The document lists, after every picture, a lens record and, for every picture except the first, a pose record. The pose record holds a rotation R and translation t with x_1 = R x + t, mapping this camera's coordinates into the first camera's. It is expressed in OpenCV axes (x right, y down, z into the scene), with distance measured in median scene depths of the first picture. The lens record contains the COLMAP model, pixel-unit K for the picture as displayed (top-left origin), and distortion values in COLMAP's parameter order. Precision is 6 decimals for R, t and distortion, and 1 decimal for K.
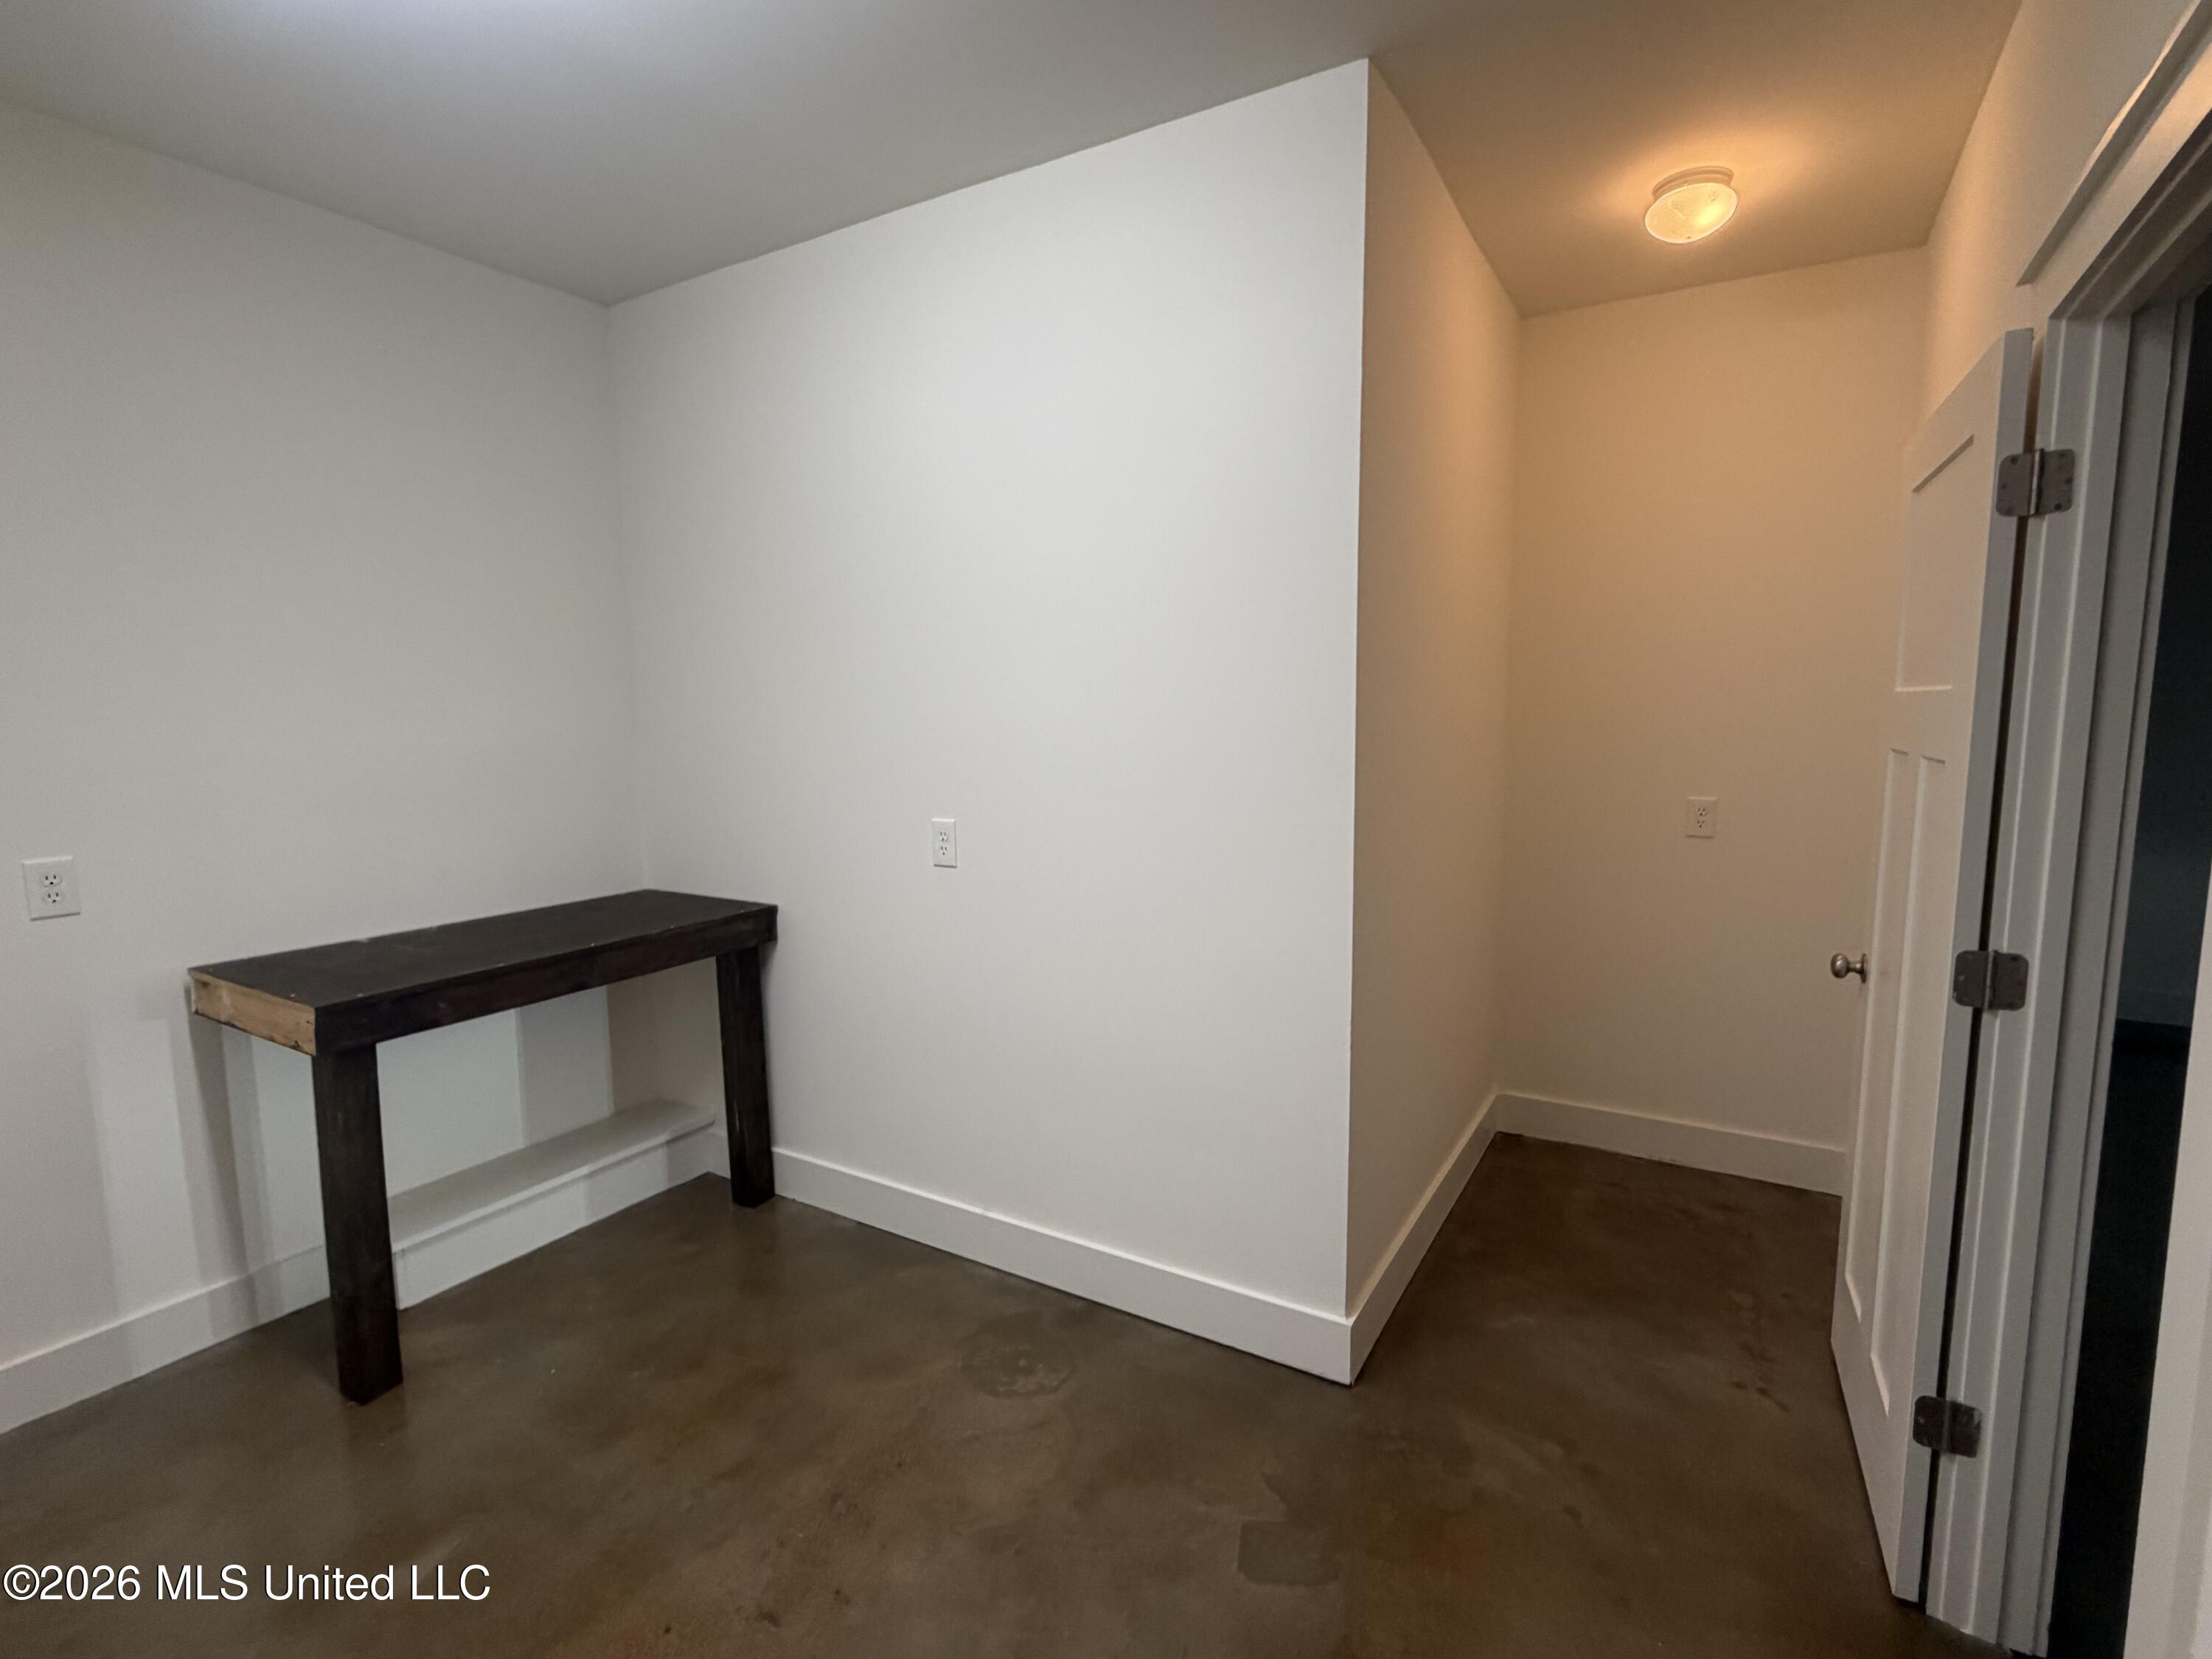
lens RADIAL K [[1050.1, 0, 1101.5], [0, 1050.1, 831.9], [0, 0, 1]] dist [0.001075, 0.000040]
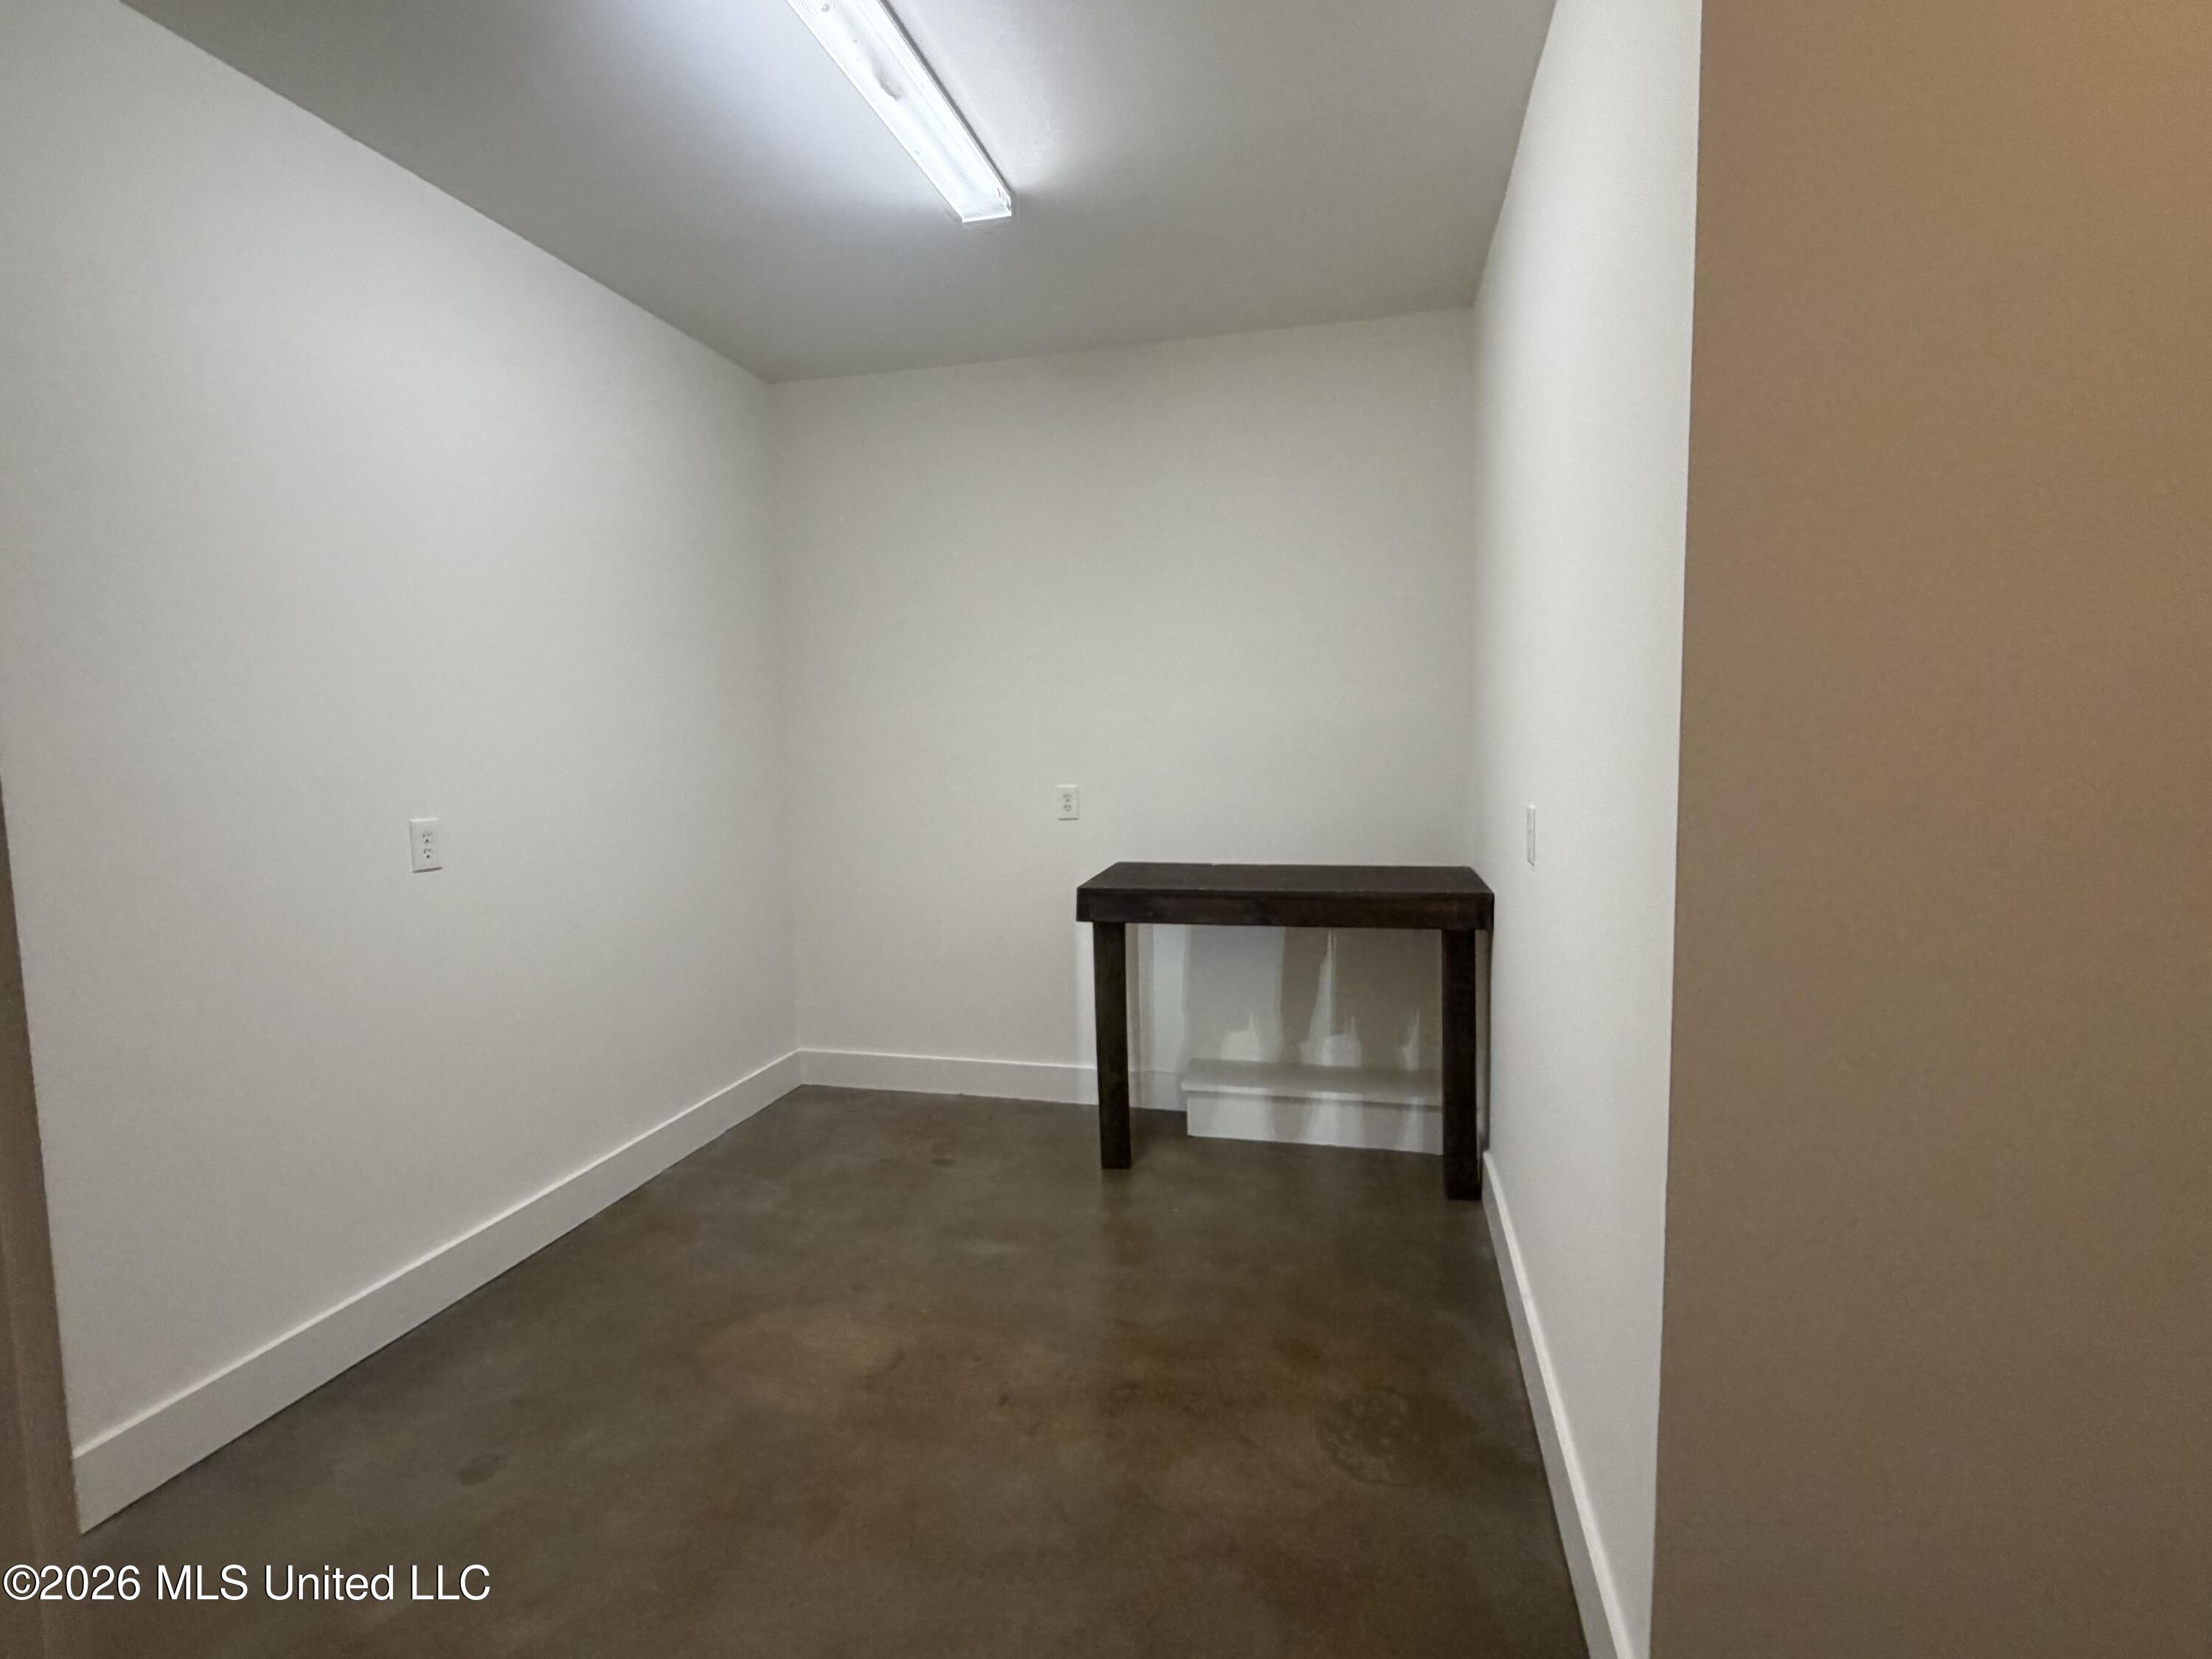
lens RADIAL K [[1050.1, 0, 1105.3], [0, 1050.1, 824.2], [0, 0, 1]] dist [0.001075, 0.000040]
pose [[0.300350, 0.078182, -0.950620, 0.615269], [-0.104119, 0.993367, 0.048801, -0.001141], [0.948129, 0.084320, 0.306498, 0.489755]]
